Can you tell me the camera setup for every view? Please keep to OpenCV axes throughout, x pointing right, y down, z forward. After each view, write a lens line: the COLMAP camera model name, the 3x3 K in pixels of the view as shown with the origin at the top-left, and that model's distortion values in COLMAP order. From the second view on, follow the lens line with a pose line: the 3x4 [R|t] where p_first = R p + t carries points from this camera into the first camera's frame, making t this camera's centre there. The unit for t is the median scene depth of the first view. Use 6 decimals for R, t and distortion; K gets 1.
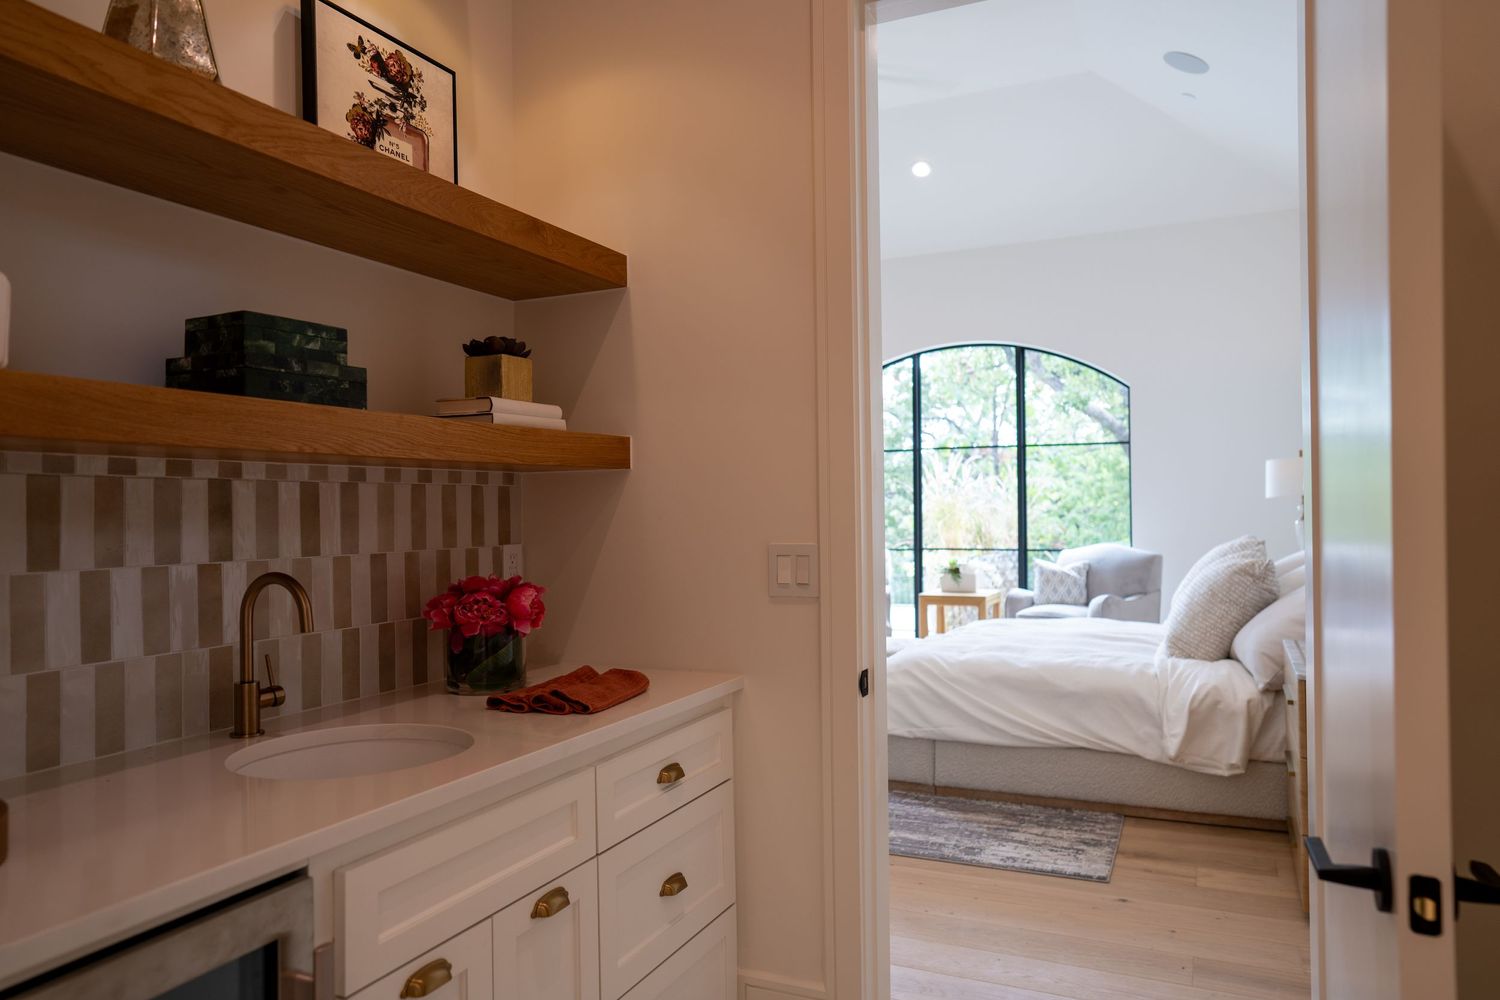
lens RADIAL K [[1017.2, 0, 764.4], [0, 1017.2, 499.8], [0, 0, 1]] dist [-0.029287, 0.034731]
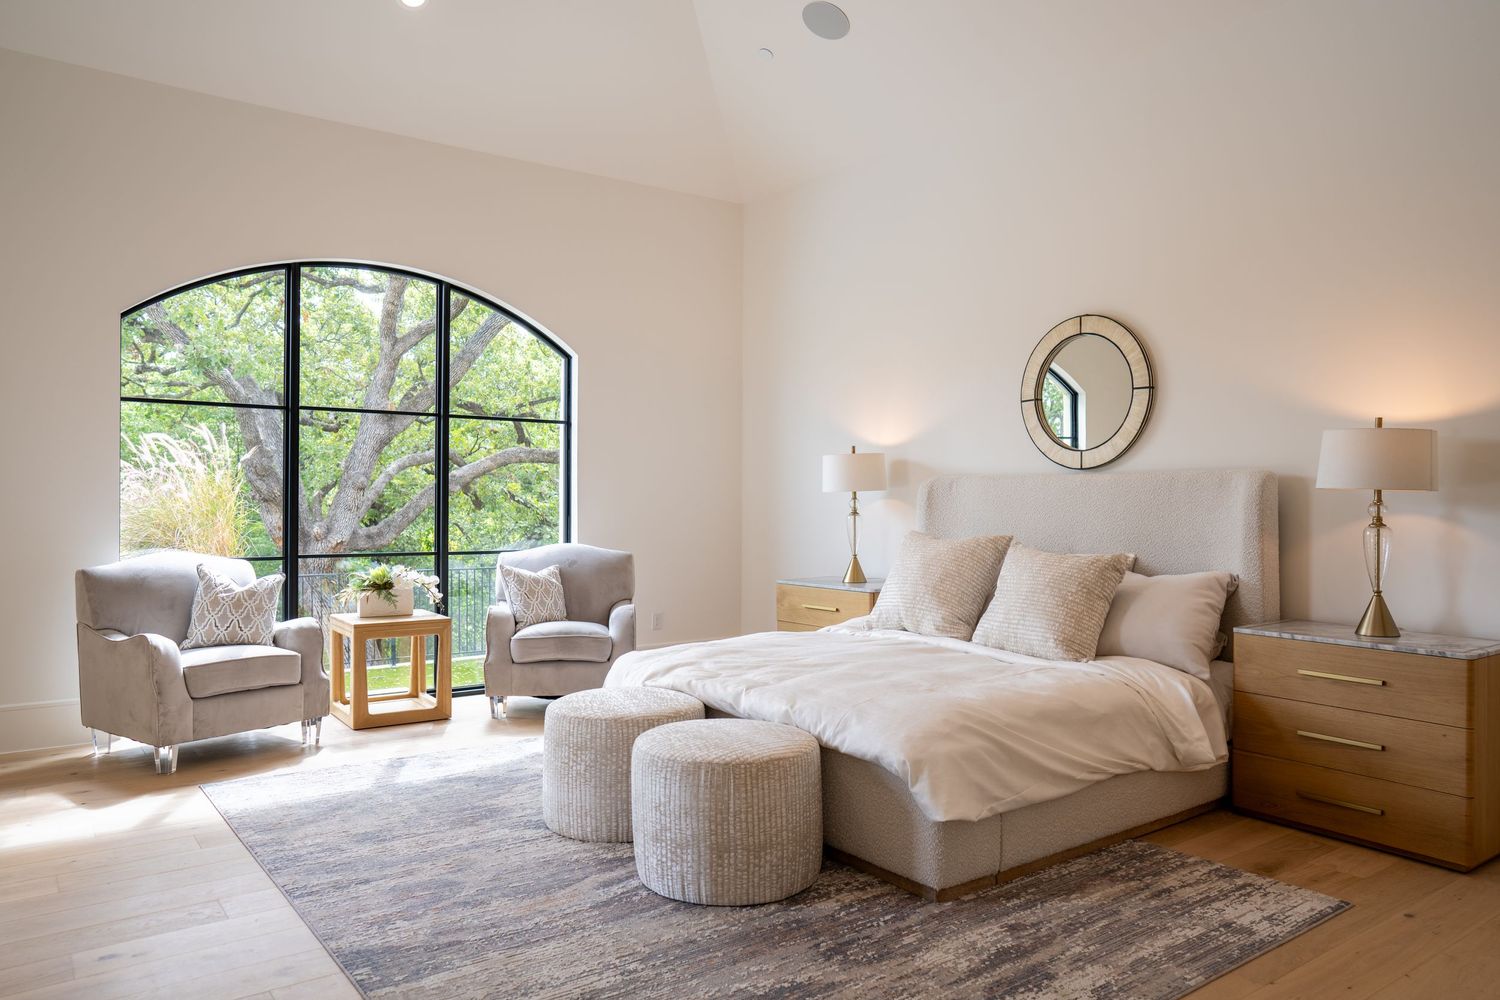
lens RADIAL K [[1017.2, 0, 759.6], [0, 1017.2, 506.5], [0, 0, 1]] dist [-0.029287, 0.034731]
pose [[0.457196, 0.014135, 0.889254, -0.652818], [-0.025680, 0.999667, -0.002687, 0.021116], [-0.888995, -0.021607, 0.457407, 0.924611]]
